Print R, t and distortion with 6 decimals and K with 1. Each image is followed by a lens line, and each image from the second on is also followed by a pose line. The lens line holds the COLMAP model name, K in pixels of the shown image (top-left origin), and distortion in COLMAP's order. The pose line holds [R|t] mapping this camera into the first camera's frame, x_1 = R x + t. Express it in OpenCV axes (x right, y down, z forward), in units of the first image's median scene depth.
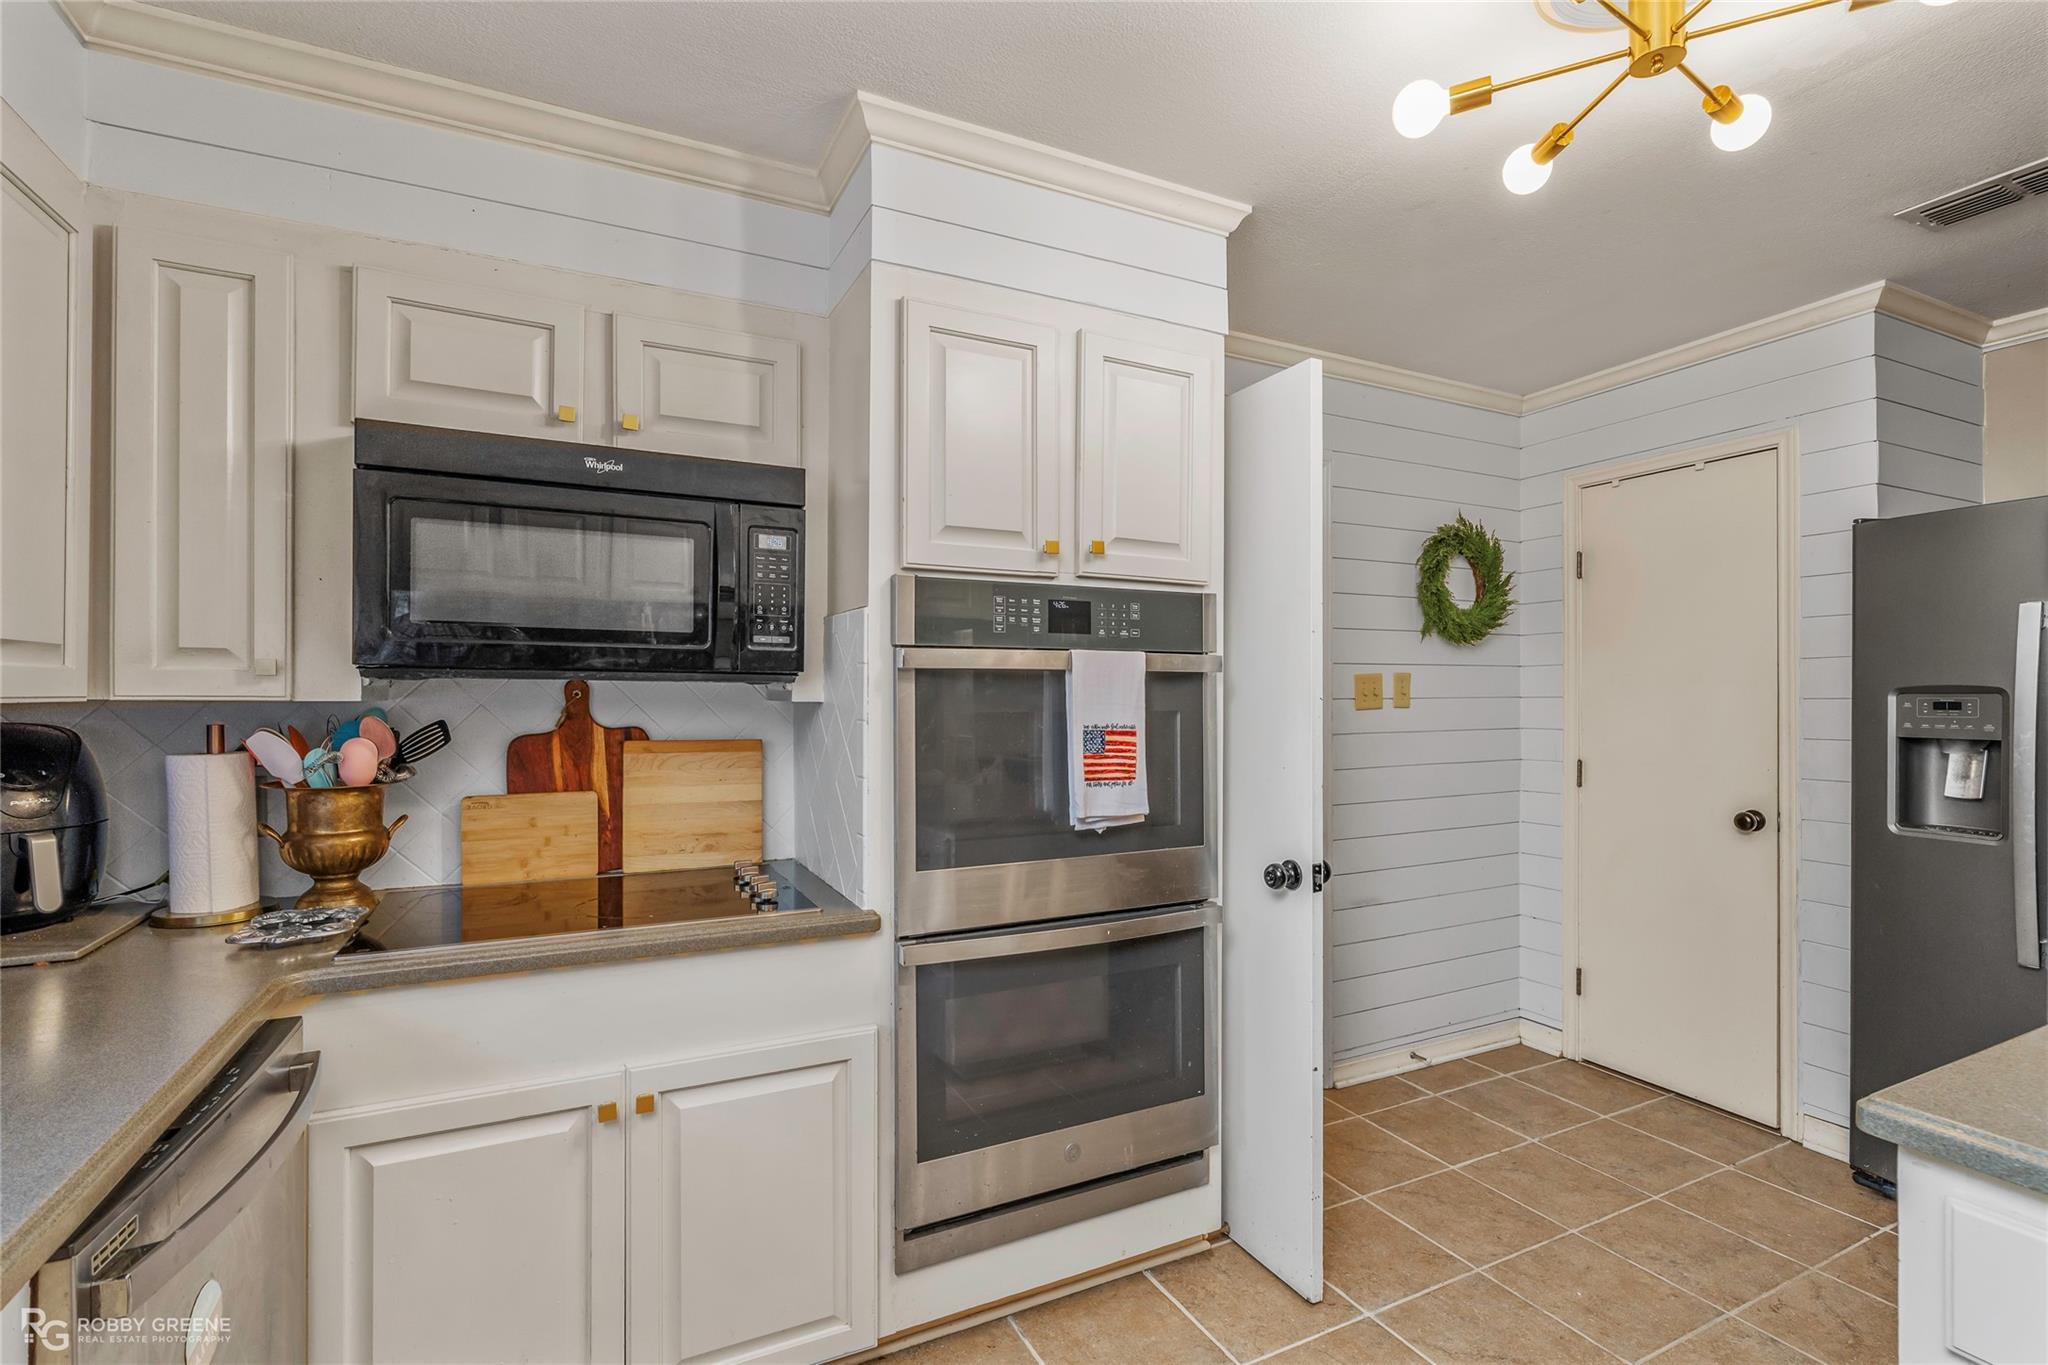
lens RADIAL K [[933.2, 0, 1022.8], [0, 933.2, 688.0], [0, 0, 1]] dist [-0.009624, 0.001594]
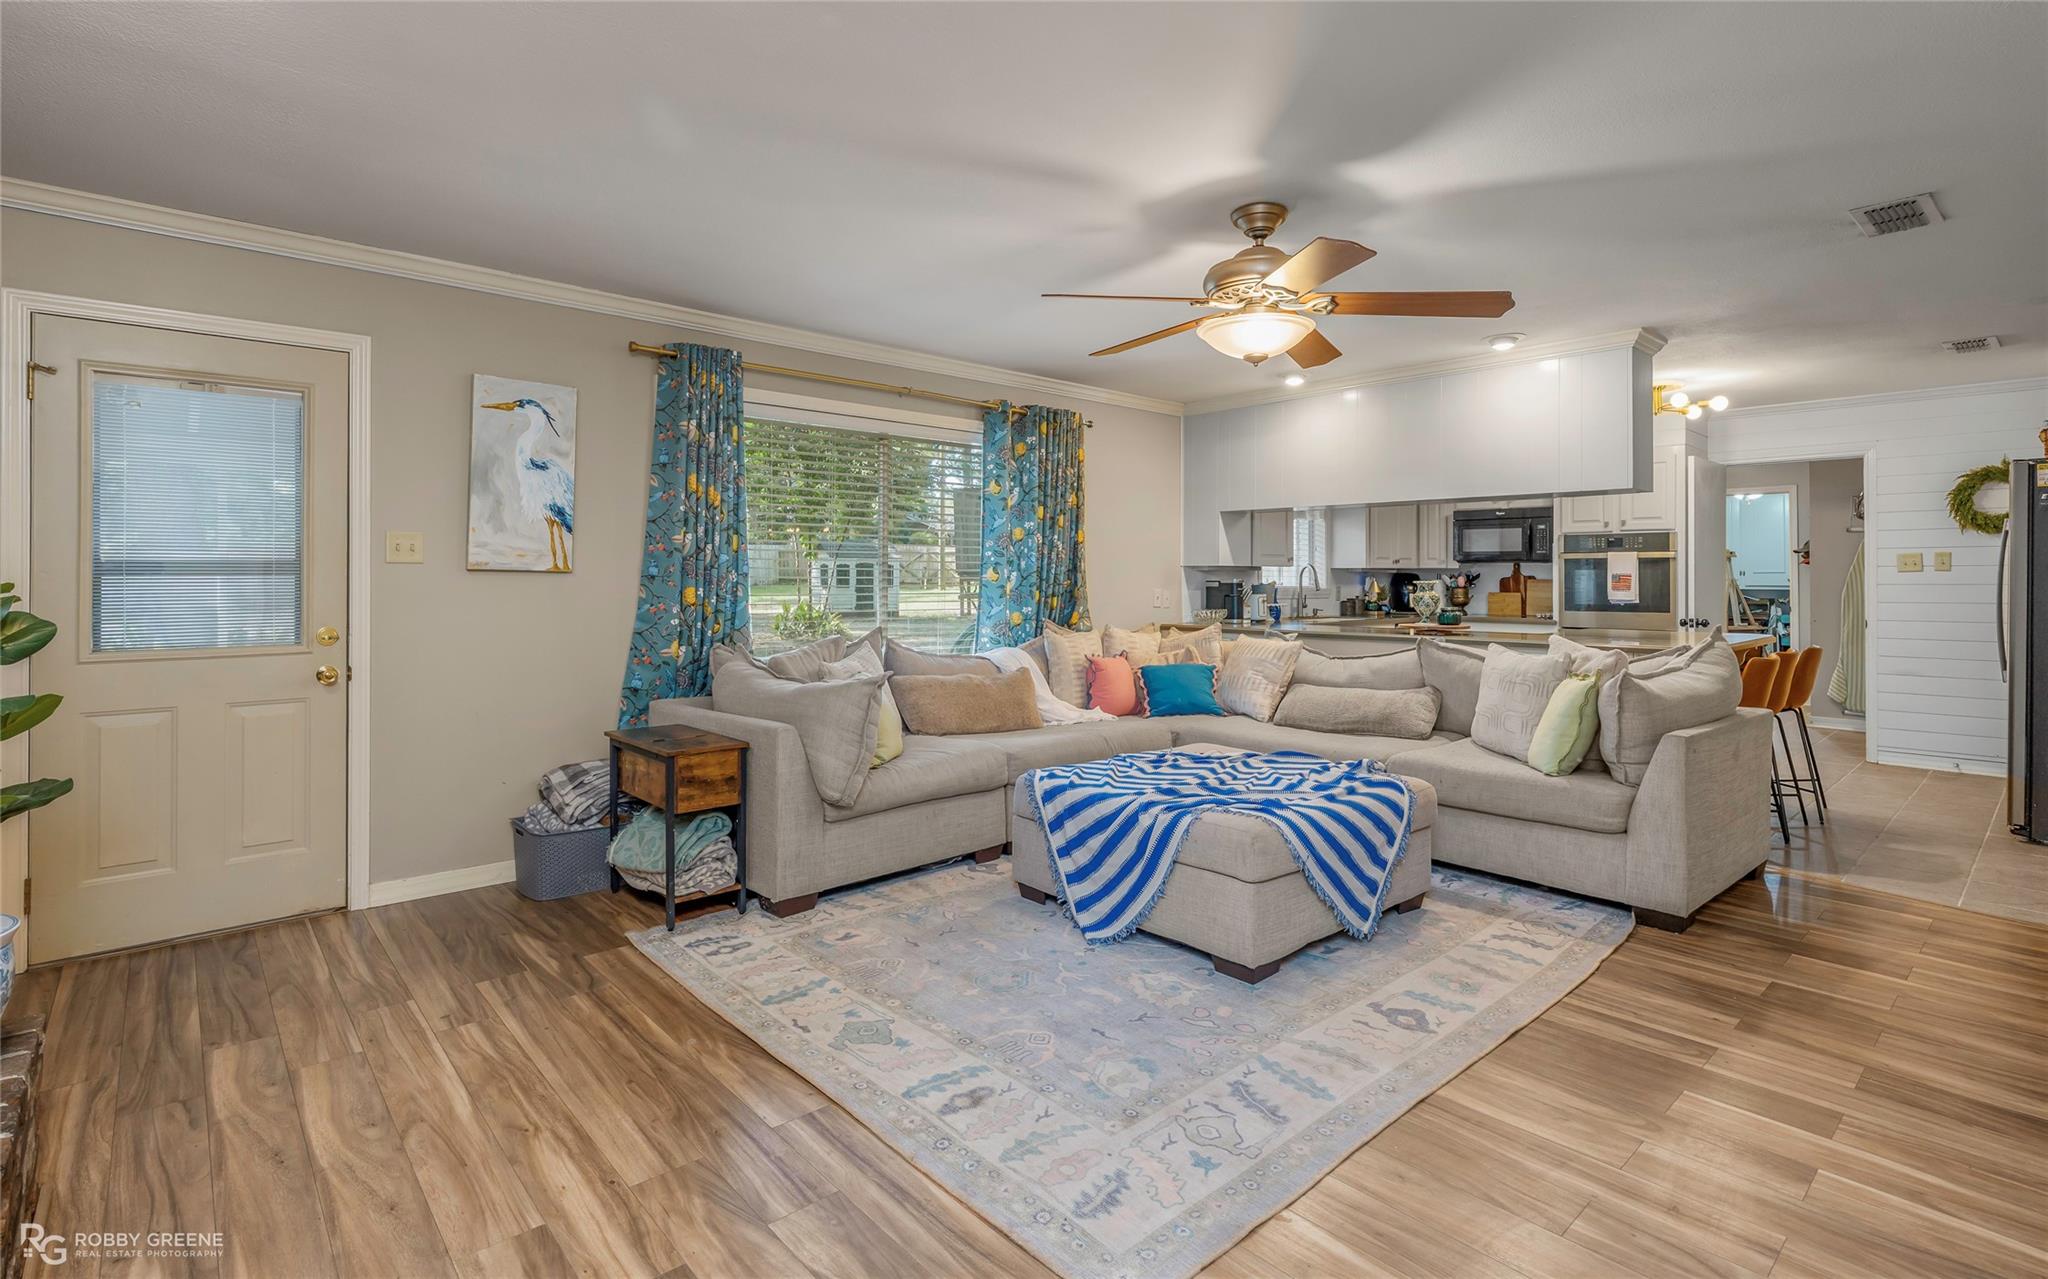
lens RADIAL K [[977.1, 0, 1027.4], [0, 977.1, 577.2], [0, 0, 1]] dist [0.000703, 0.000043]
pose [[0.259761, -0.002358, -0.965670, 3.026053], [0.003922, 0.999991, -0.001387, 0.049121], [0.965665, -0.003427, 0.259769, -2.078072]]
